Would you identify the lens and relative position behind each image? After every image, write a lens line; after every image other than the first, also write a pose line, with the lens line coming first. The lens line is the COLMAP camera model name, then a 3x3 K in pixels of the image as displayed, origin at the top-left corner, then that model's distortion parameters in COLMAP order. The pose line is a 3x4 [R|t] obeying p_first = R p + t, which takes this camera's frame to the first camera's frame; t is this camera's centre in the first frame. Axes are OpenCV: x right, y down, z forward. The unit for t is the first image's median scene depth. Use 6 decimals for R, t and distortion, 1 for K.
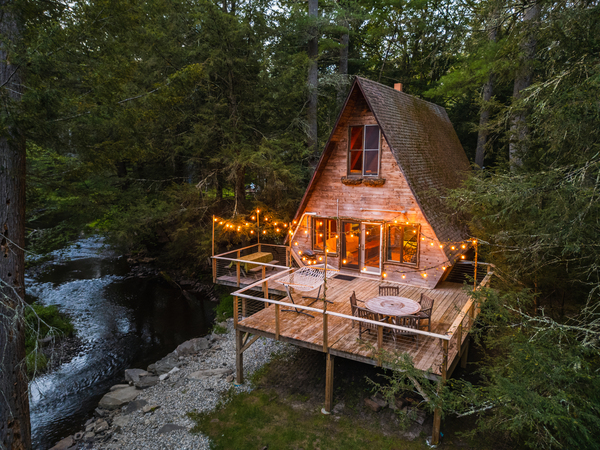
lens RADIAL K [[420.5, 0, 301.2], [0, 420.5, 225.7], [0, 0, 1]] dist [0.035639, -0.014592]
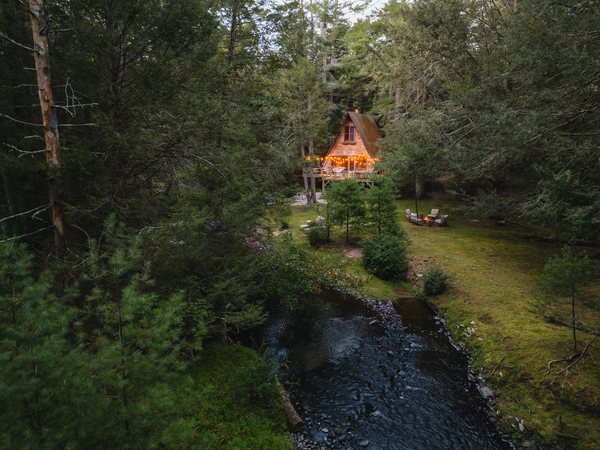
lens RADIAL K [[420.5, 0, 298.8], [0, 420.5, 225.6], [0, 0, 1]] dist [0.035639, -0.014592]
pose [[0.988051, -0.024007, 0.152243, -0.742986], [0.018582, 0.999144, 0.036961, 0.398829], [-0.153000, -0.033690, 0.987652, -2.155184]]
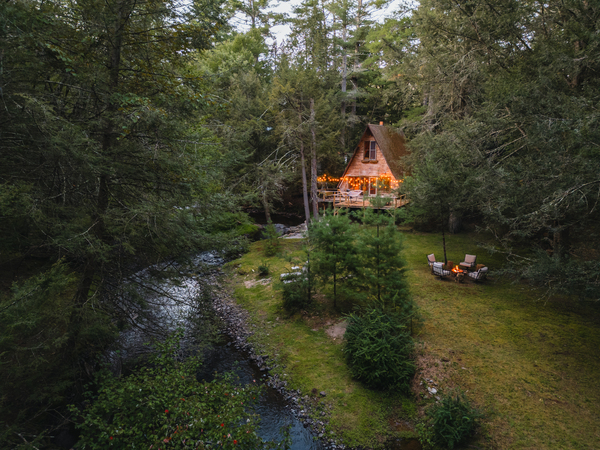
lens RADIAL K [[420.5, 0, 299.2], [0, 420.5, 224.6], [0, 0, 1]] dist [0.035639, -0.014592]
pose [[0.998652, -0.004635, 0.051690, -0.444935], [0.004729, 0.999987, -0.001695, 0.299090], [-0.051682, 0.001937, 0.998662, -1.667122]]
